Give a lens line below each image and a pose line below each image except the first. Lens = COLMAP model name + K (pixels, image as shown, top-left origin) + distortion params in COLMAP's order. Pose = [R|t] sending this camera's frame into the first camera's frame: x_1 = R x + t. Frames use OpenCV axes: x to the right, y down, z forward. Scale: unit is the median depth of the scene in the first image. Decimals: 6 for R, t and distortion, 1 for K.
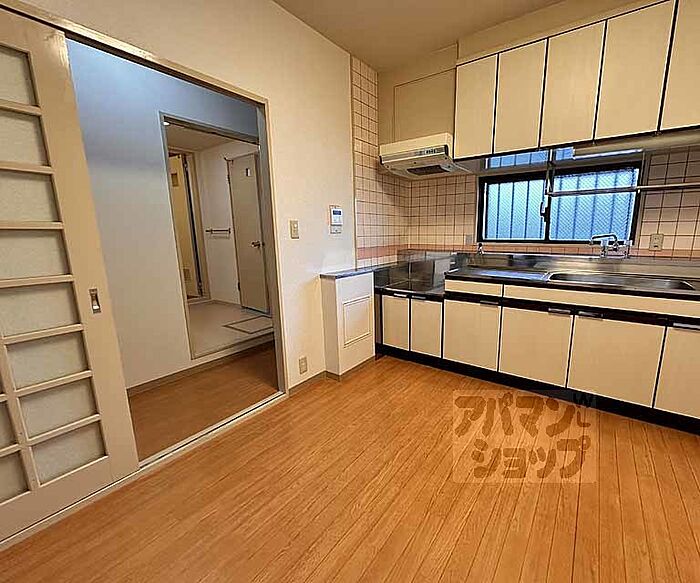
lens RADIAL K [[309.4, 0, 383.9], [0, 309.4, 289.4], [0, 0, 1]] dist [-0.000893, 0.000084]
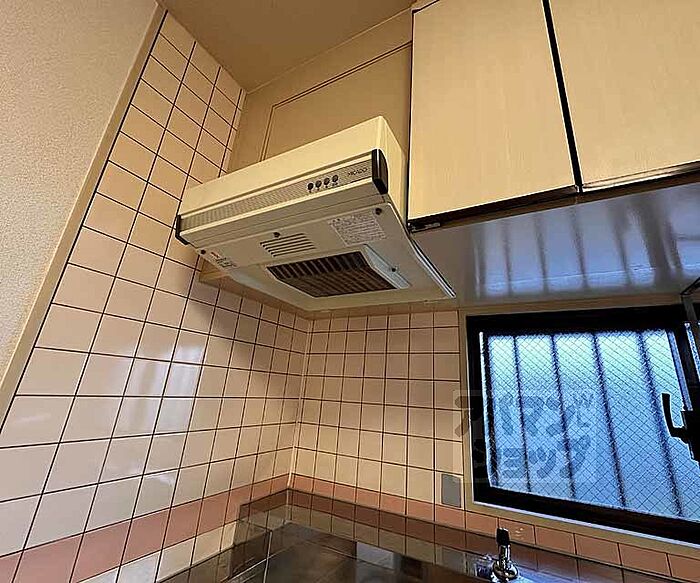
lens RADIAL K [[304.0, 0, 381.6], [0, 304.0, 295.1], [0, 0, 1]] dist [-0.000263, -0.000007]
pose [[0.986742, 0.101054, 0.126999, 0.183205], [-0.028685, 0.878776, -0.476372, -0.245290], [-0.159743, 0.466413, 0.870023, 0.831605]]
